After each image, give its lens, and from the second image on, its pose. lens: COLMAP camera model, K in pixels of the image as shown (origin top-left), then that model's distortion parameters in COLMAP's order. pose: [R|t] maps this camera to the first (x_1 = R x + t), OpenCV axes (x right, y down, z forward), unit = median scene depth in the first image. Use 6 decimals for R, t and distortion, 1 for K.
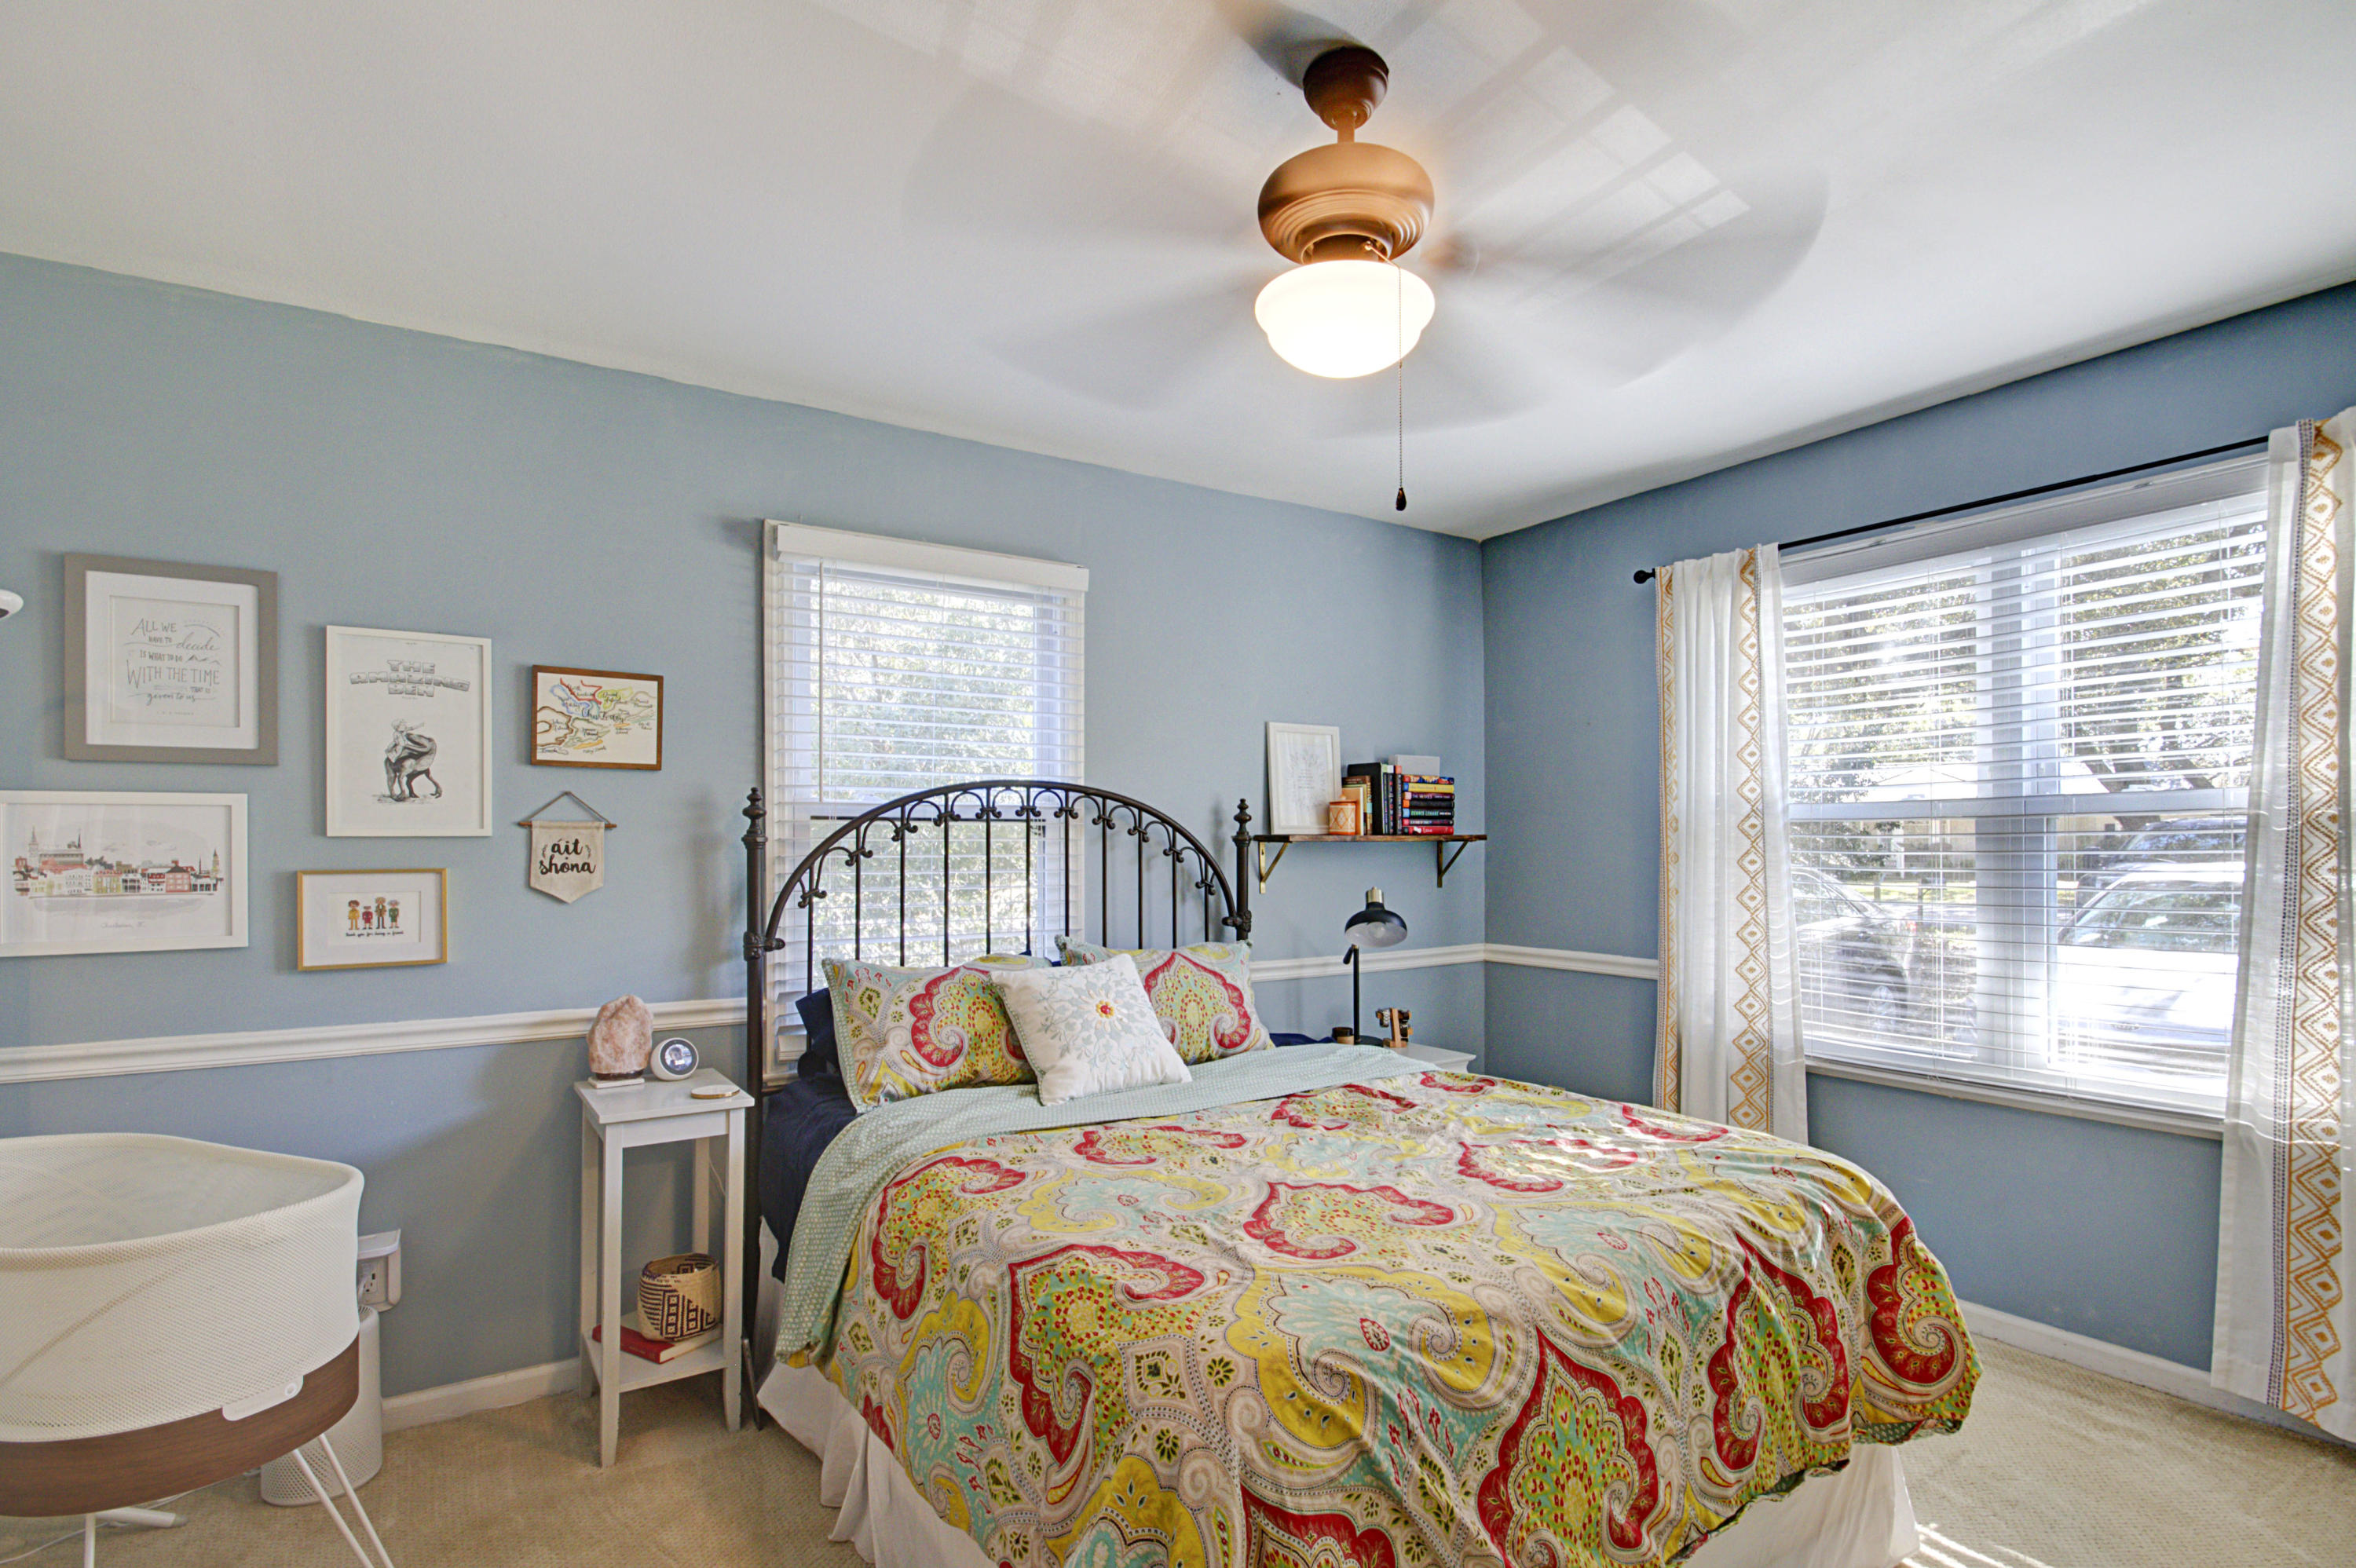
lens RADIAL K [[1126.6, 0, 1181.1], [0, 1126.6, 848.0], [0, 0, 1]] dist [-0.000439, -0.000792]
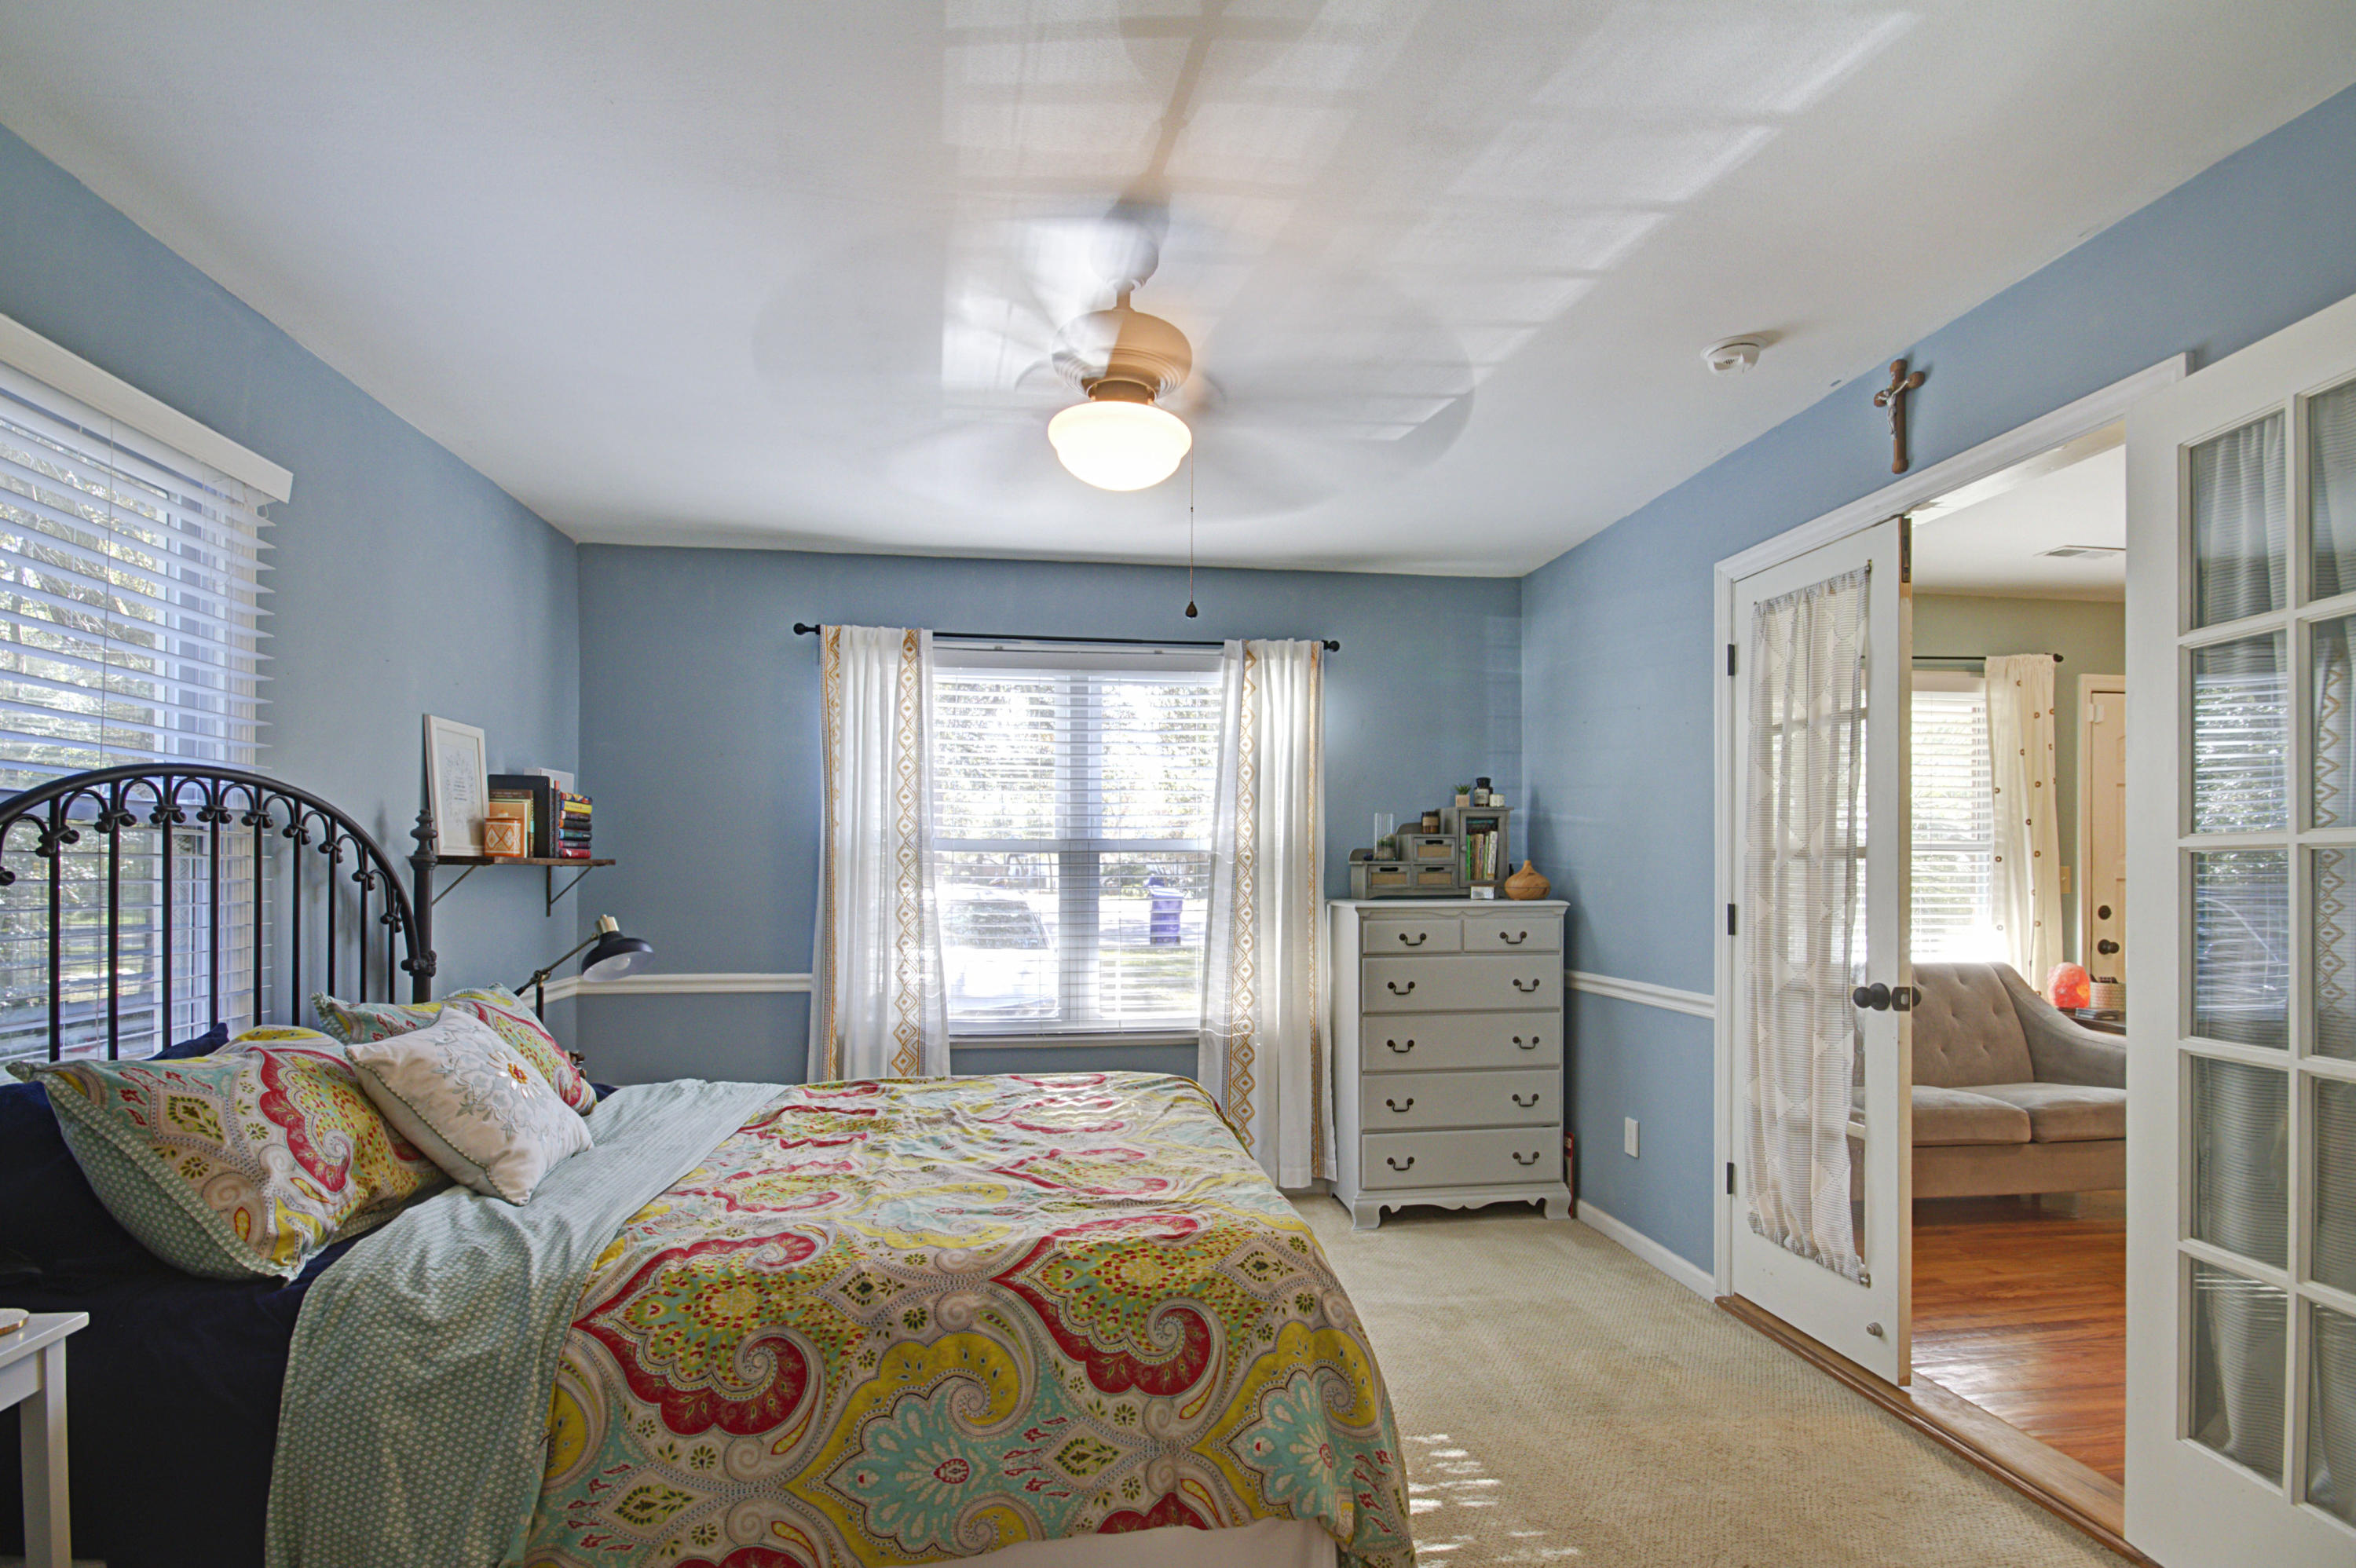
lens RADIAL K [[1126.6, 0, 1187.7], [0, 1126.6, 883.5], [0, 0, 1]] dist [-0.000439, -0.000792]
pose [[0.431782, -0.005094, 0.901964, -0.533323], [0.000685, 0.999986, 0.005320, 0.005463], [-0.901978, -0.001679, 0.431779, 0.220791]]
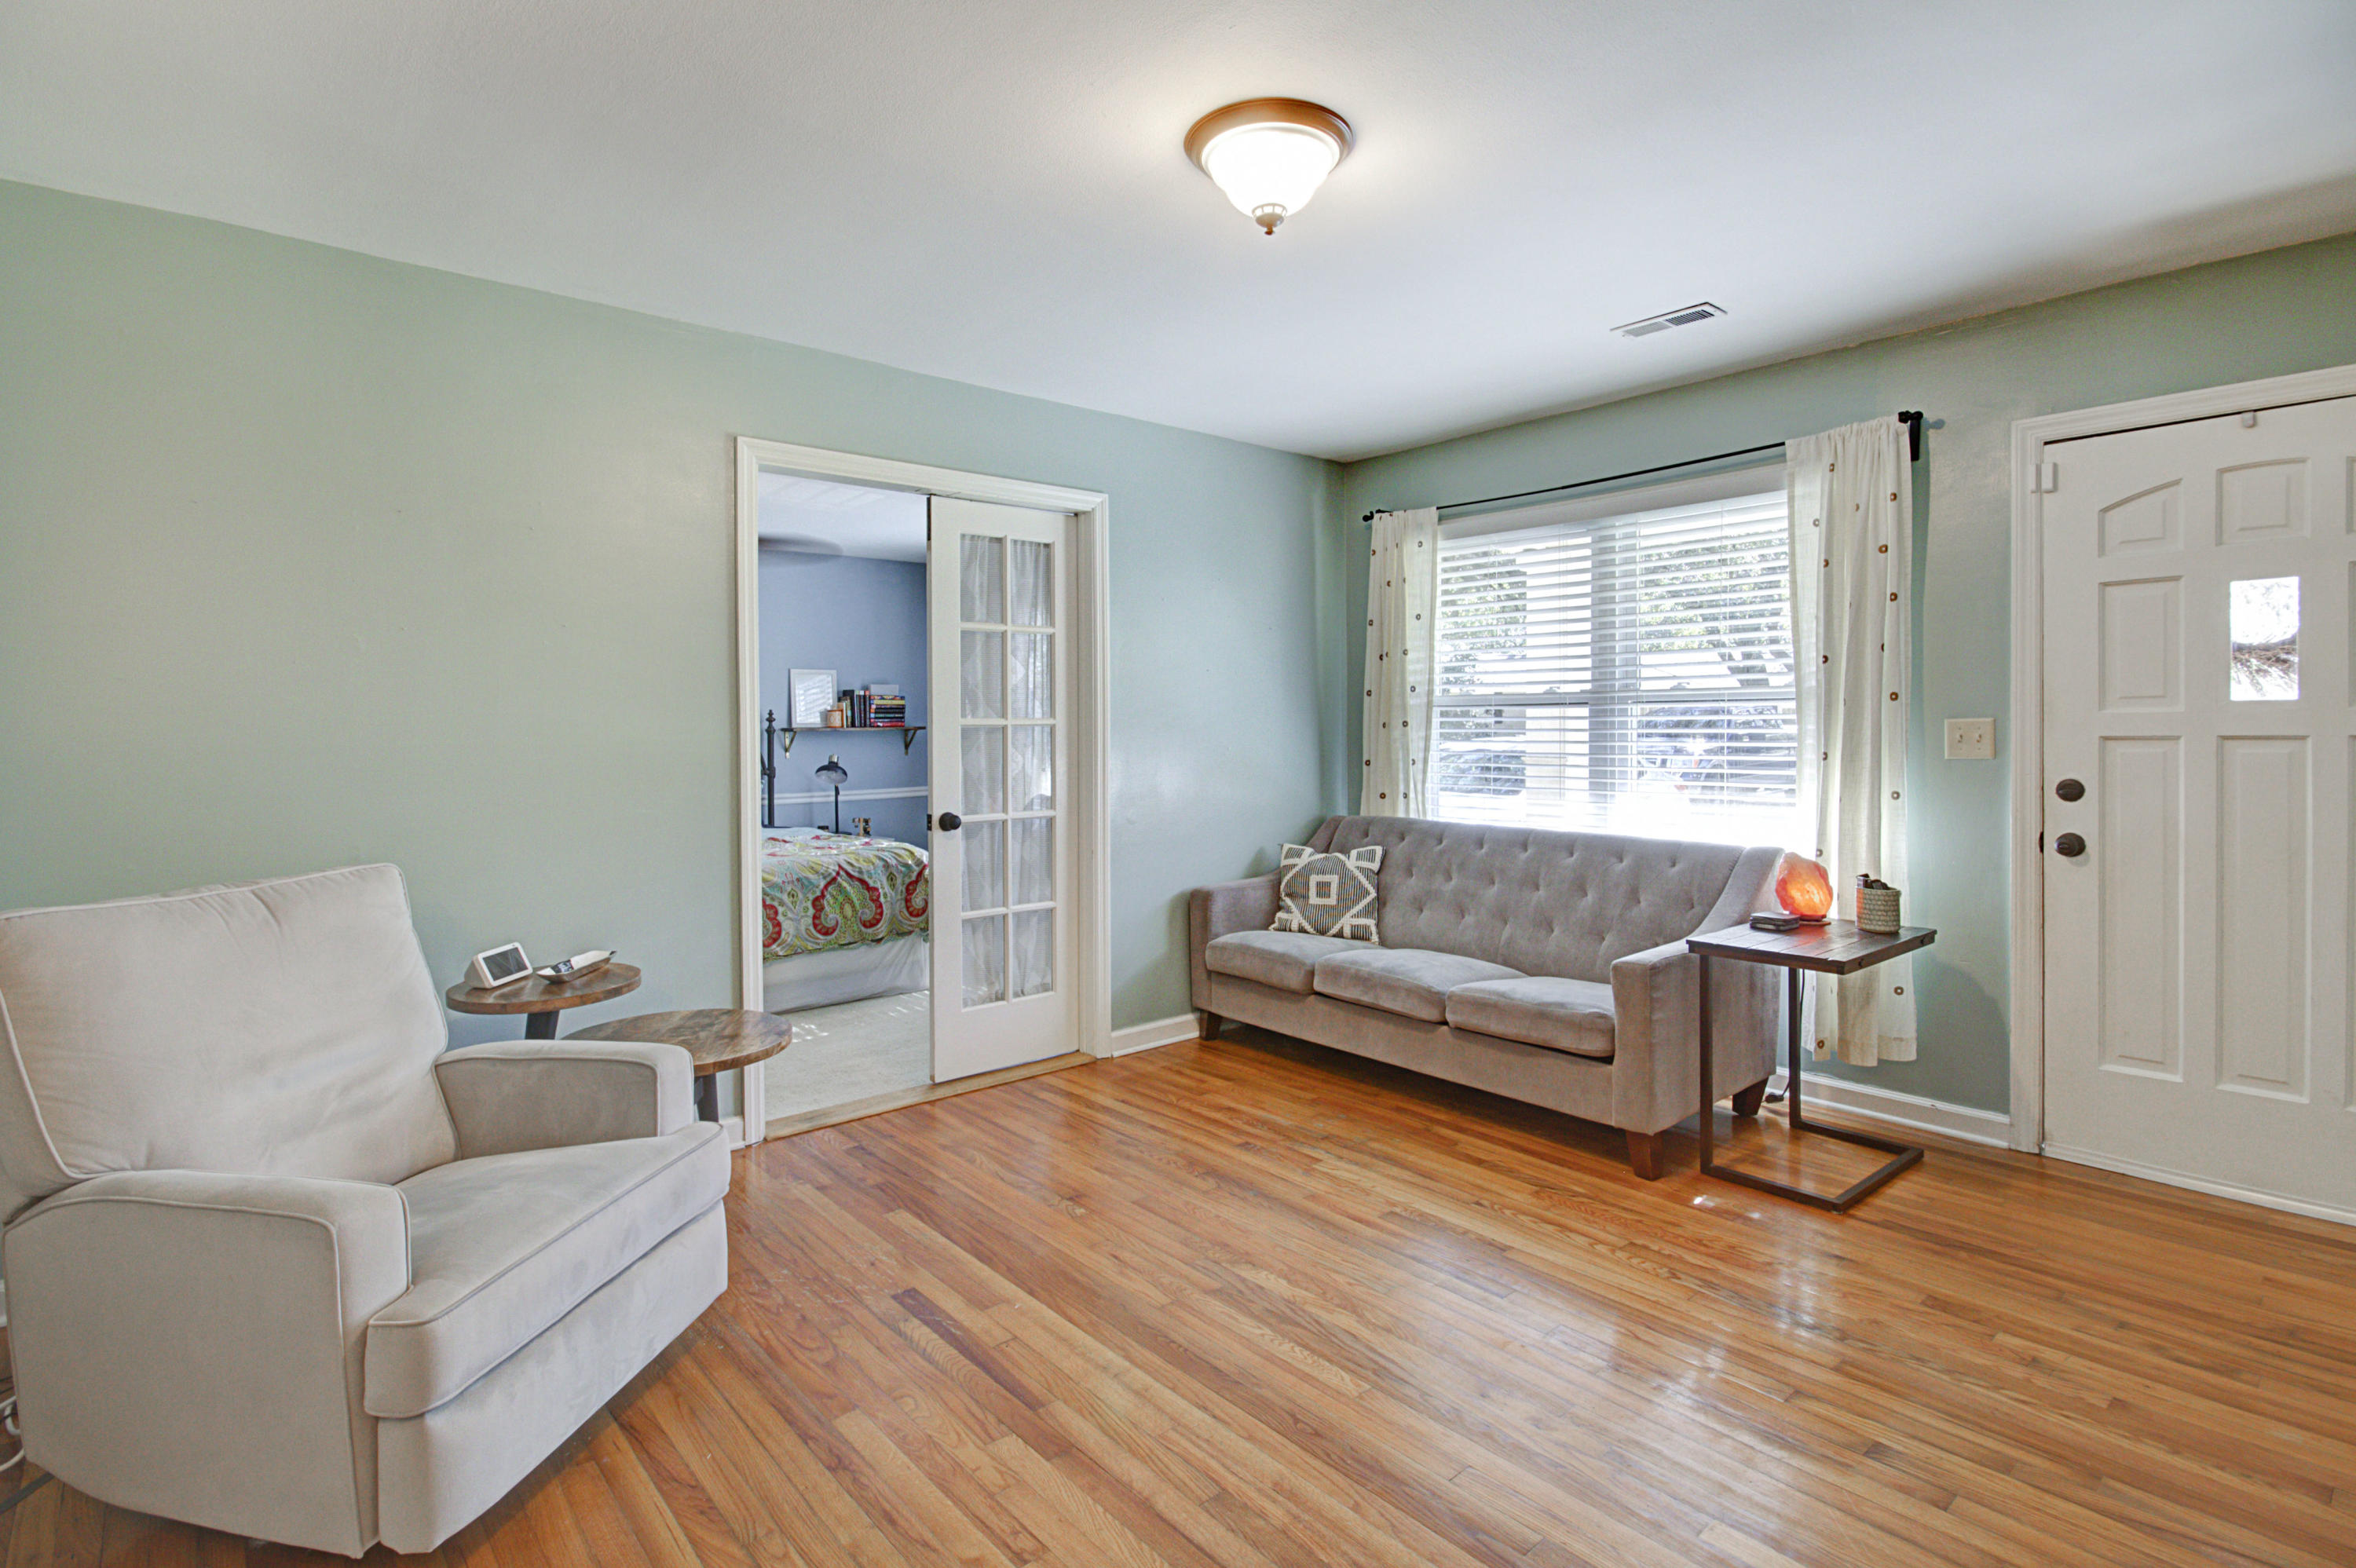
lens RADIAL K [[1126.6, 0, 1163.8], [0, 1126.6, 753.0], [0, 0, 1]] dist [-0.000439, -0.000792]
pose [[0.992441, -0.014350, 0.121878, 0.616672], [0.011228, 0.999592, 0.026266, -0.016152], [-0.122206, -0.024699, 0.992197, -1.296409]]
